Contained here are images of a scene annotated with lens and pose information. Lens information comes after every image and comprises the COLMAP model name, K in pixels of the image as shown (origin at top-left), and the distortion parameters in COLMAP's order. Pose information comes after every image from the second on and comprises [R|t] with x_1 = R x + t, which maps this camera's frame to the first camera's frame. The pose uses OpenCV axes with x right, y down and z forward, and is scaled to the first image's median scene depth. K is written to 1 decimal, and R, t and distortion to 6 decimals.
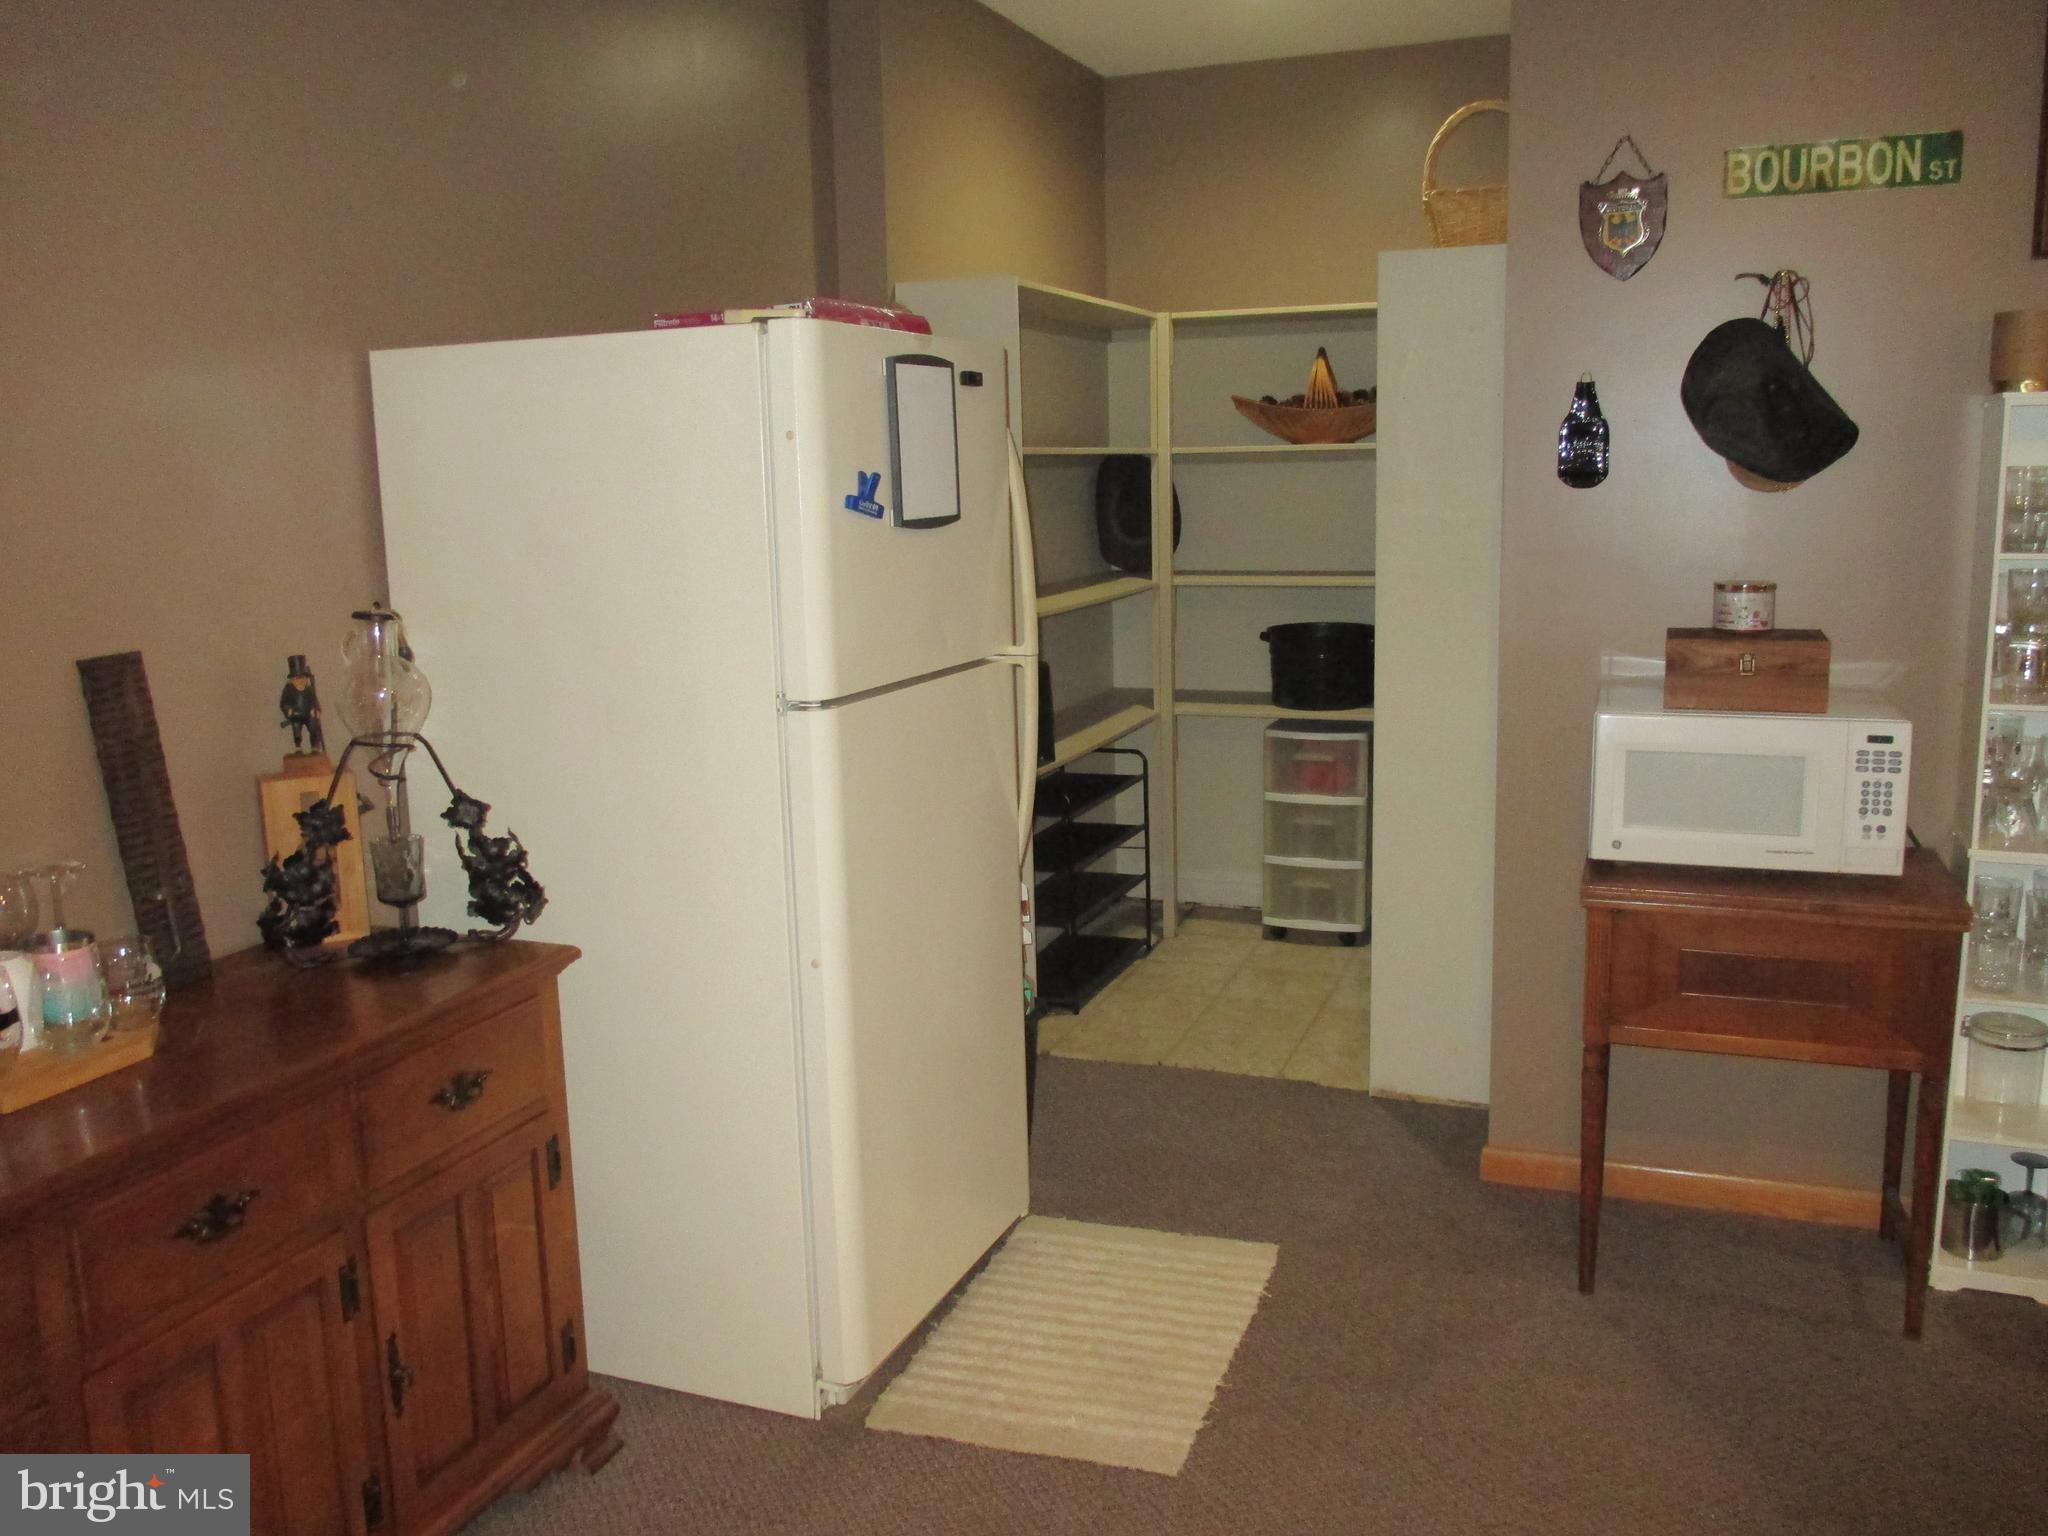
lens RADIAL K [[1693.2, 0, 1033.3], [0, 1693.2, 760.7], [0, 0, 1]] dist [-0.046247, 0.023038]
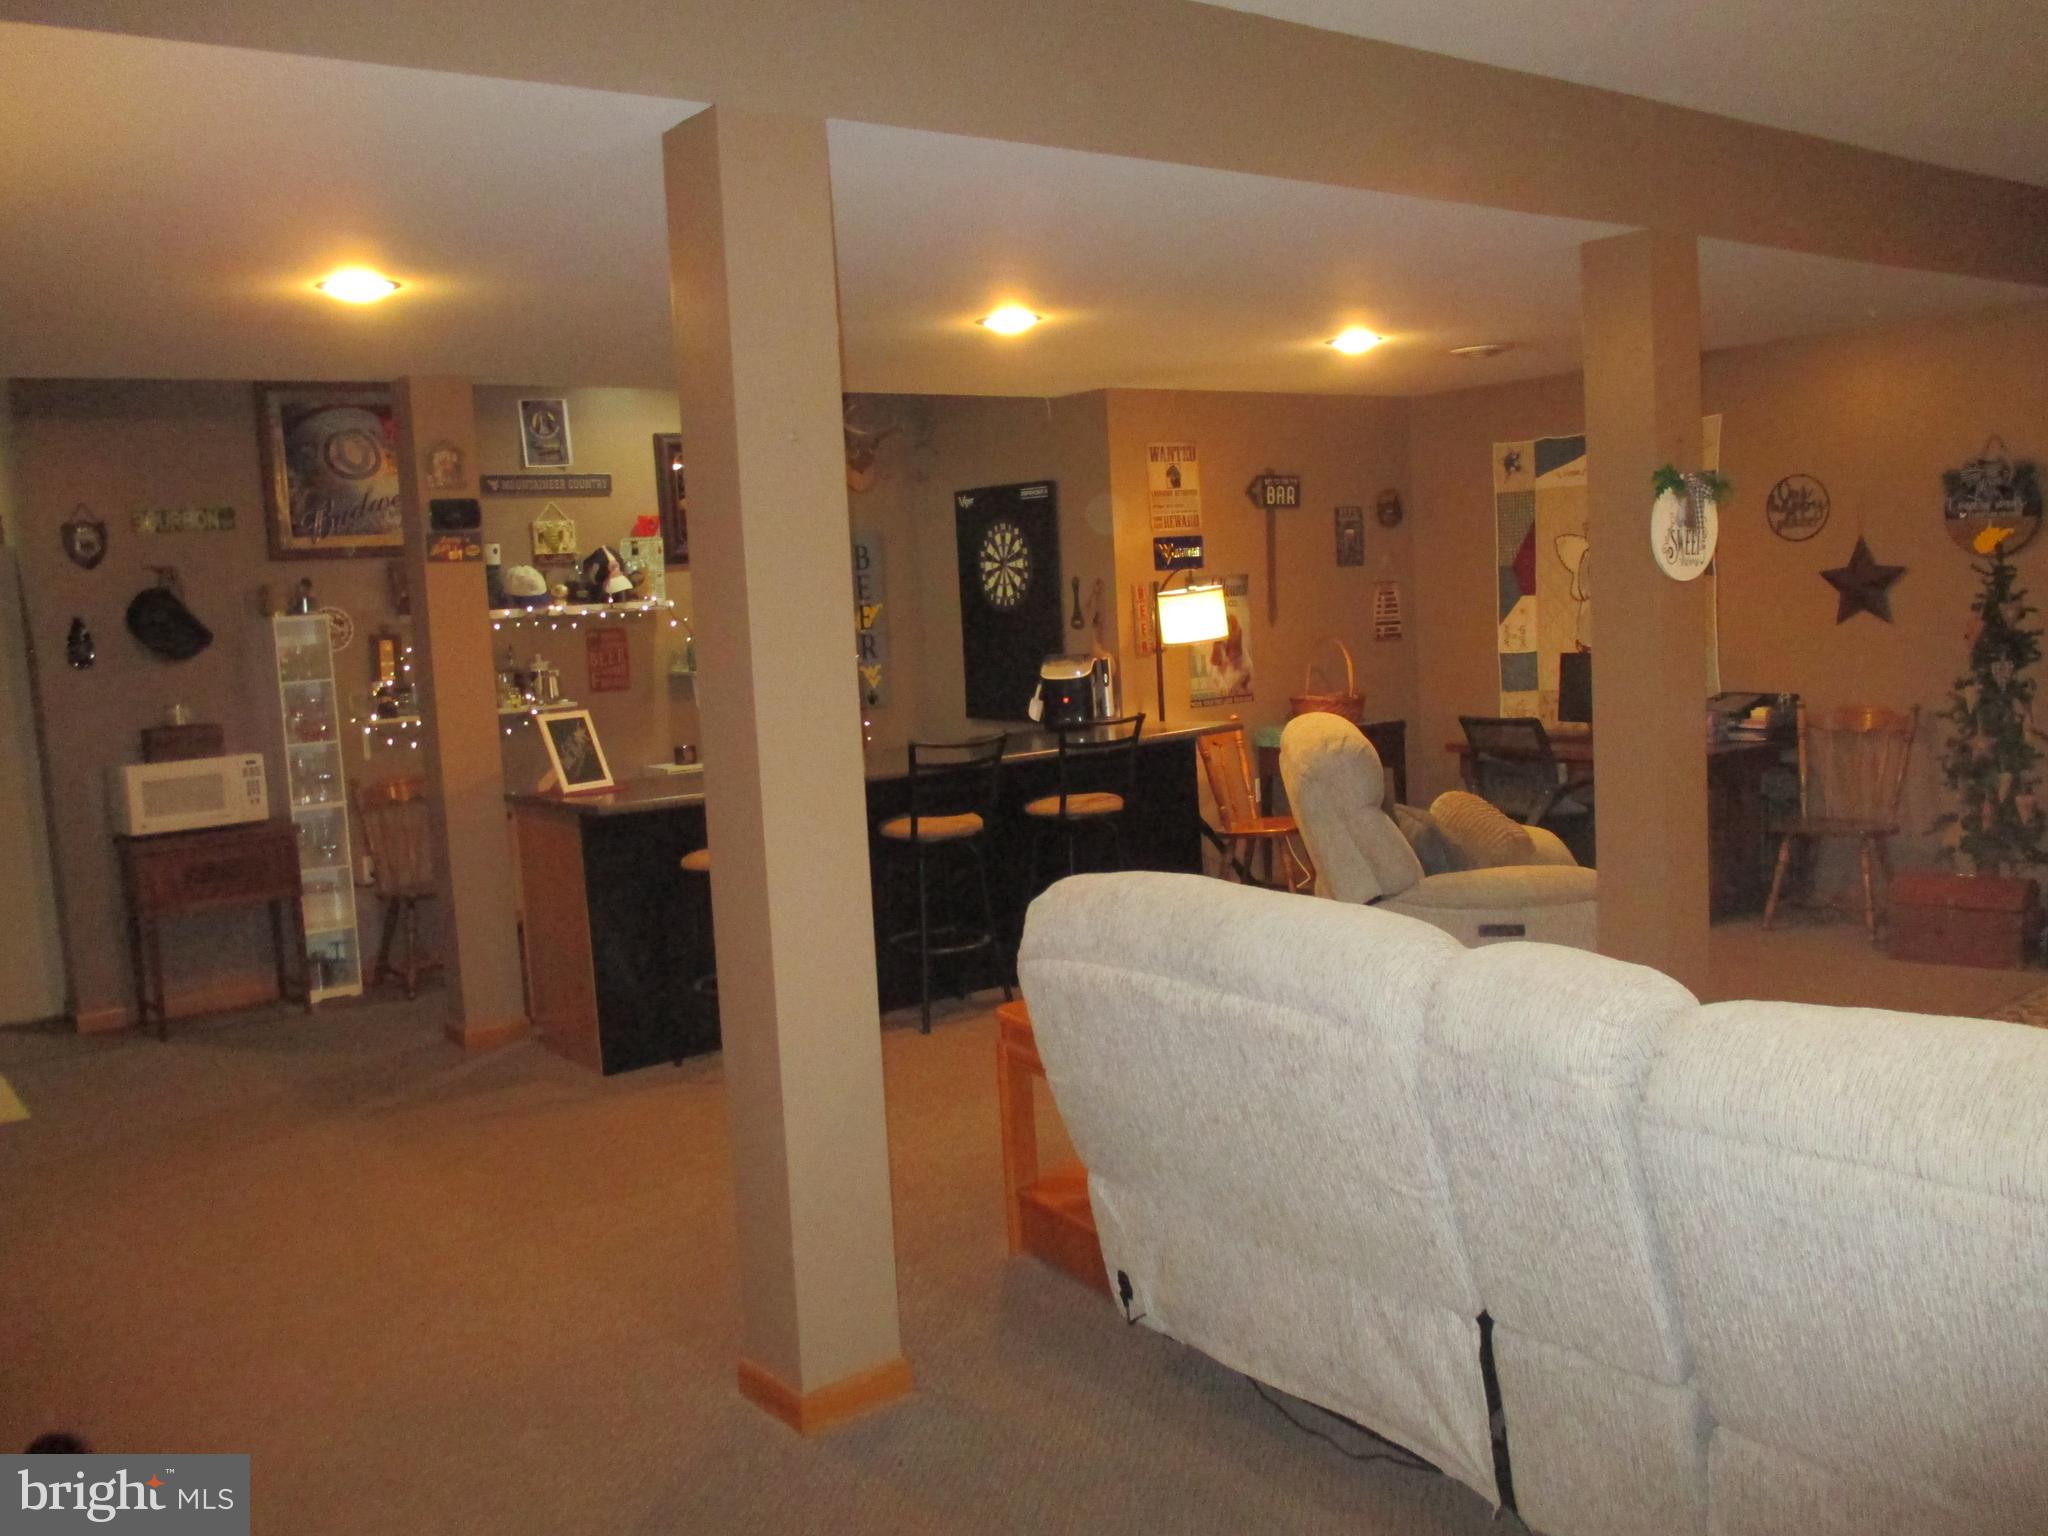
lens RADIAL K [[1693.2, 0, 1021.5], [0, 1693.2, 768.8], [0, 0, 1]] dist [-0.046247, 0.023038]
pose [[0.533672, -0.100890, 0.839652, -0.858026], [0.195747, 0.980632, -0.006584, 0.213022], [-0.822726, 0.167873, 0.543085, -1.121617]]
